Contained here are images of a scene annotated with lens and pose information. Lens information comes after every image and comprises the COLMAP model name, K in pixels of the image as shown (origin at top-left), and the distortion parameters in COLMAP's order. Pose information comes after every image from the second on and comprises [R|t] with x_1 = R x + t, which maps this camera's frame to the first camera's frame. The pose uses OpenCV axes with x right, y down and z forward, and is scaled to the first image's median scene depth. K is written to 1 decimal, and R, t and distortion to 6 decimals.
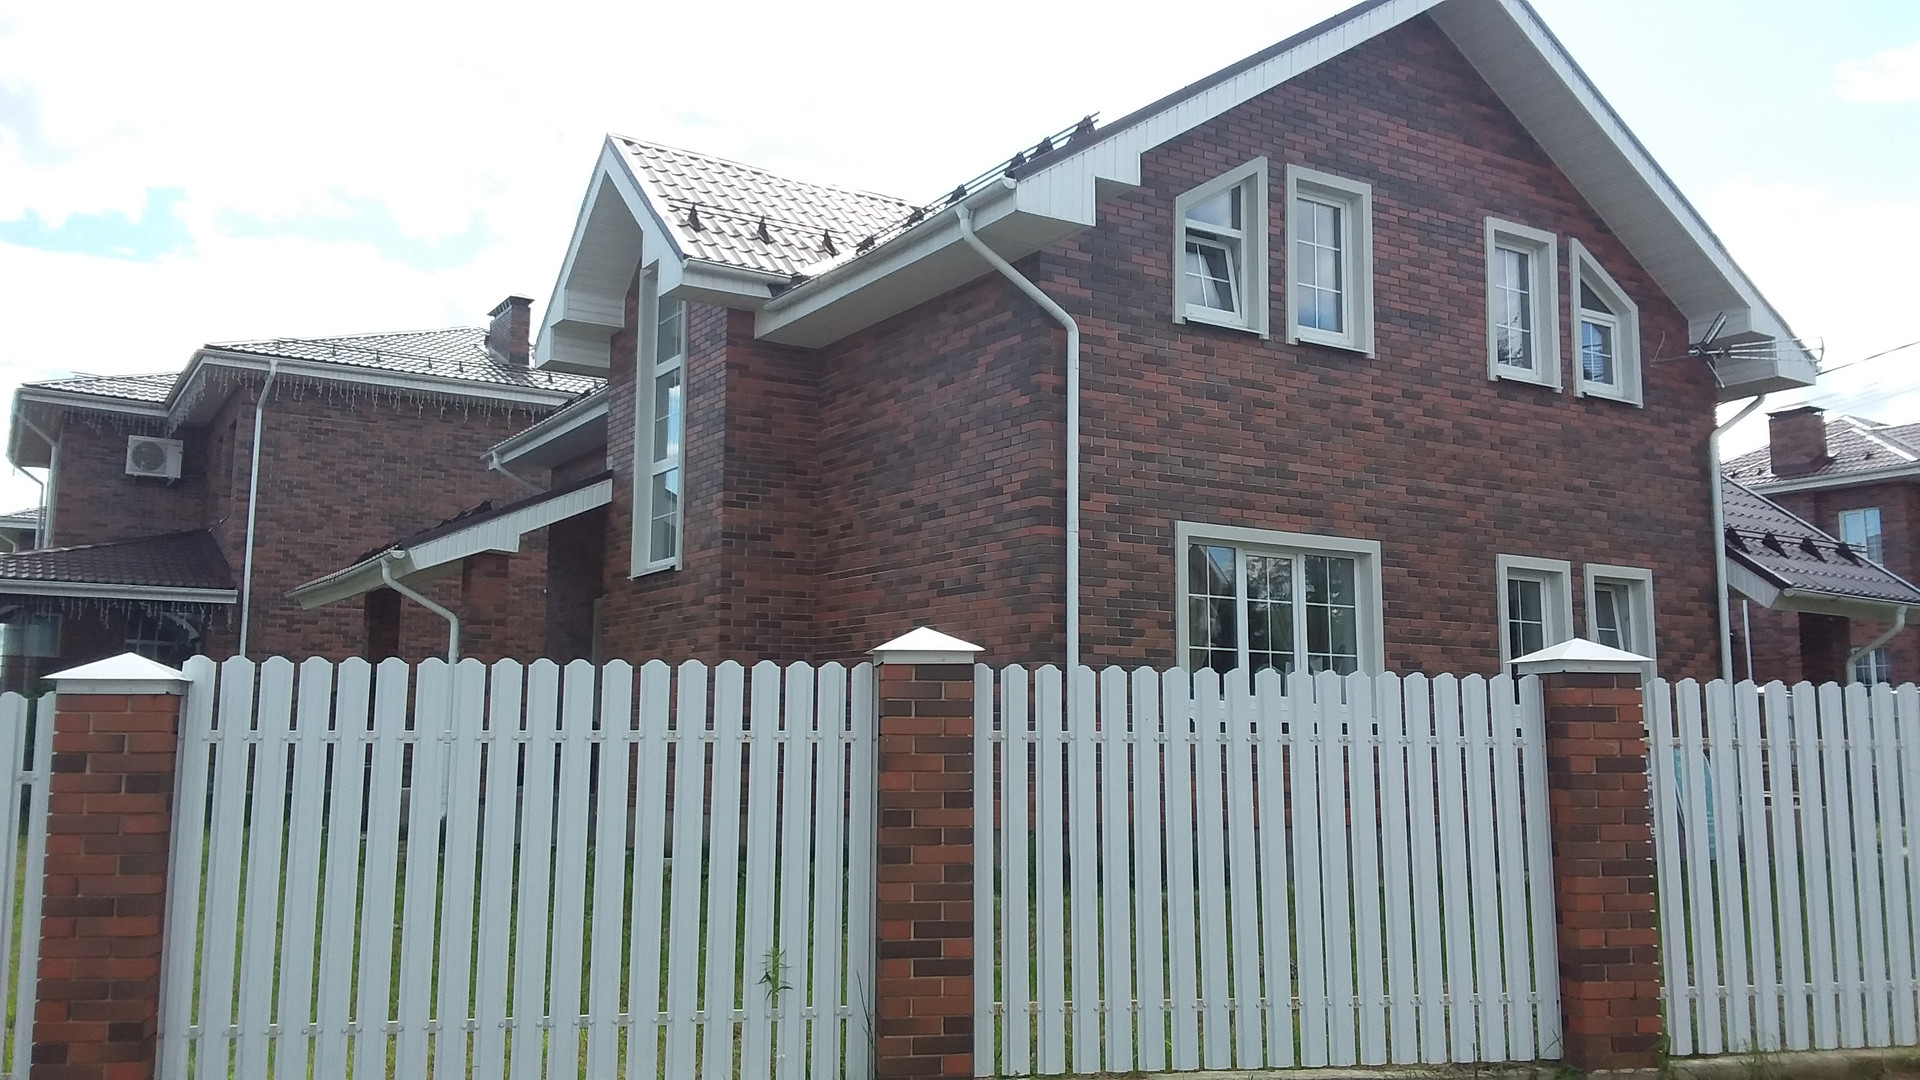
lens RADIAL K [[1582.7, 0, 960.8], [0, 1582.7, 536.5], [0, 0, 1]] dist [-0.001635, -0.009003]
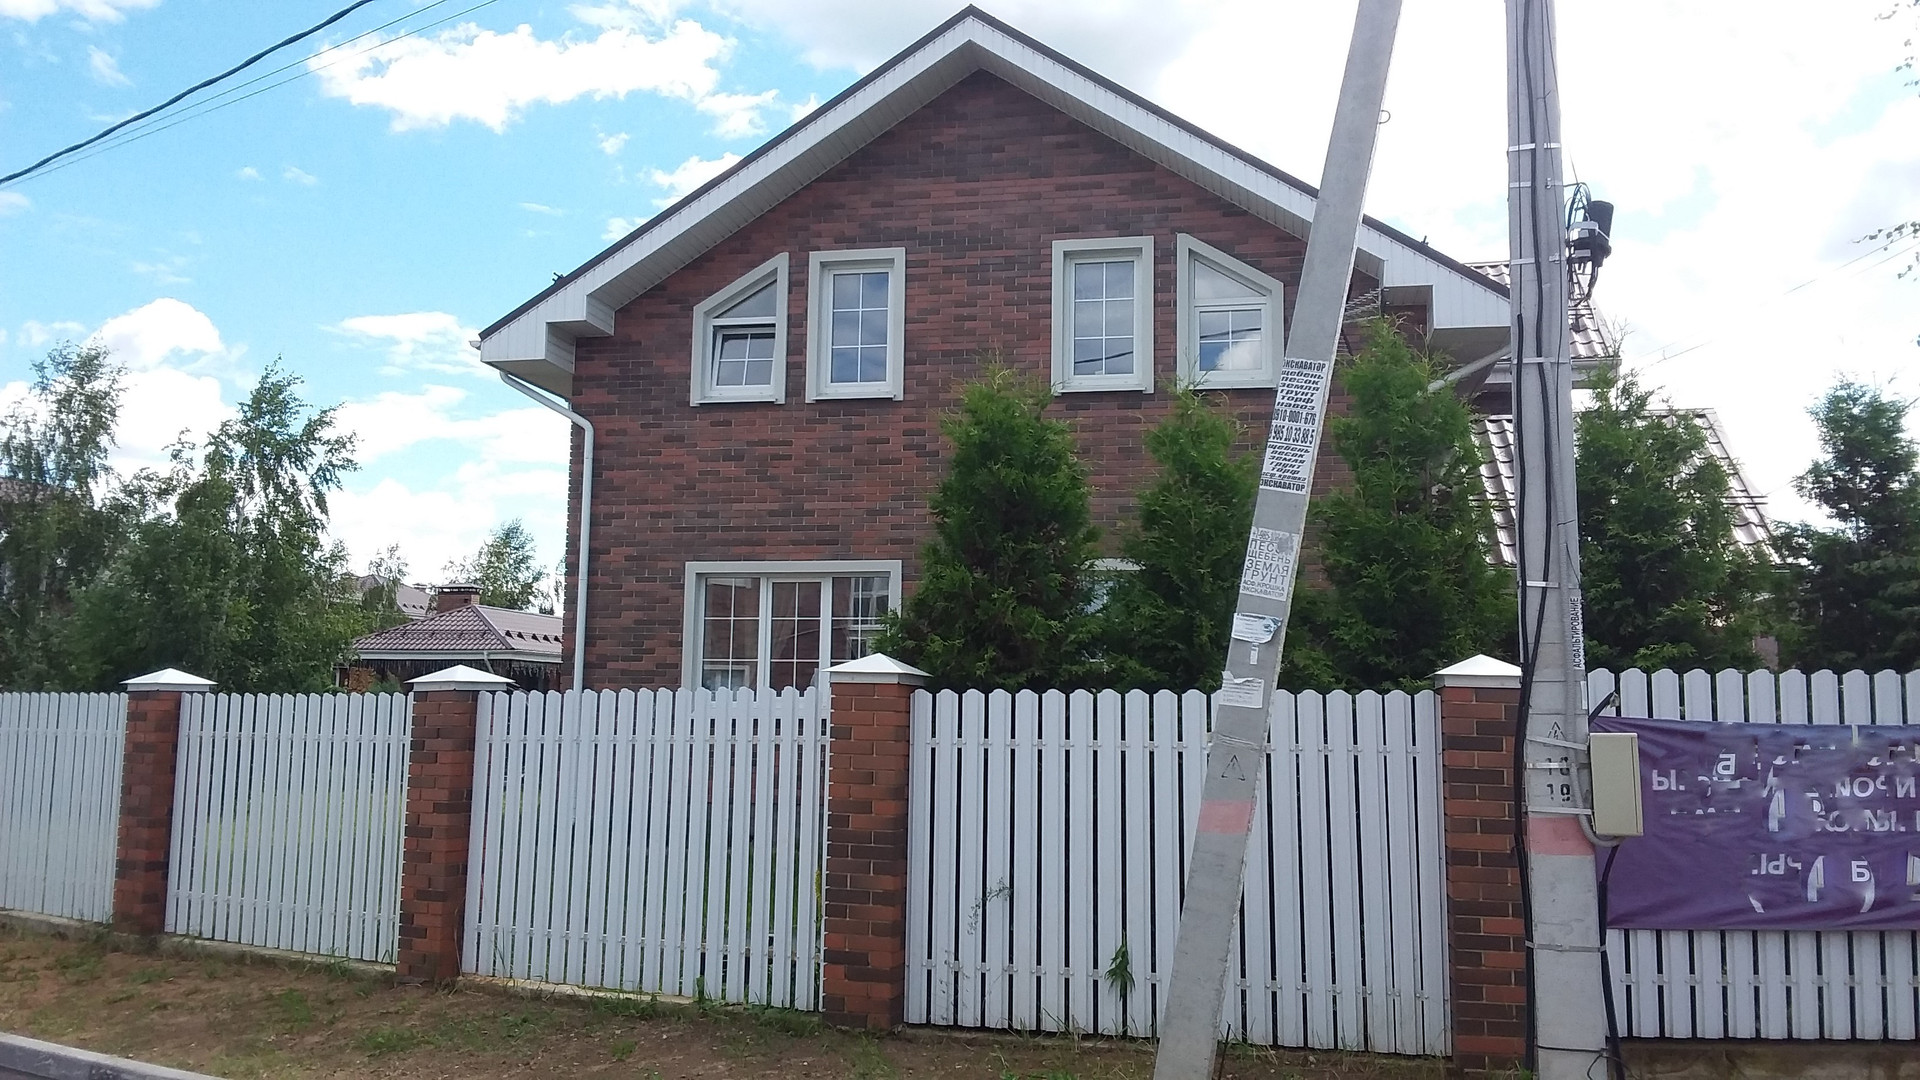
lens RADIAL K [[1582.7, 0, 950.2], [0, 1582.7, 547.4], [0, 0, 1]] dist [-0.001635, -0.009003]
pose [[0.741039, -0.092509, -0.665059, 1.084352], [0.075963, 0.995655, -0.053853, 0.059902], [0.667152, -0.010613, 0.744846, 0.184185]]
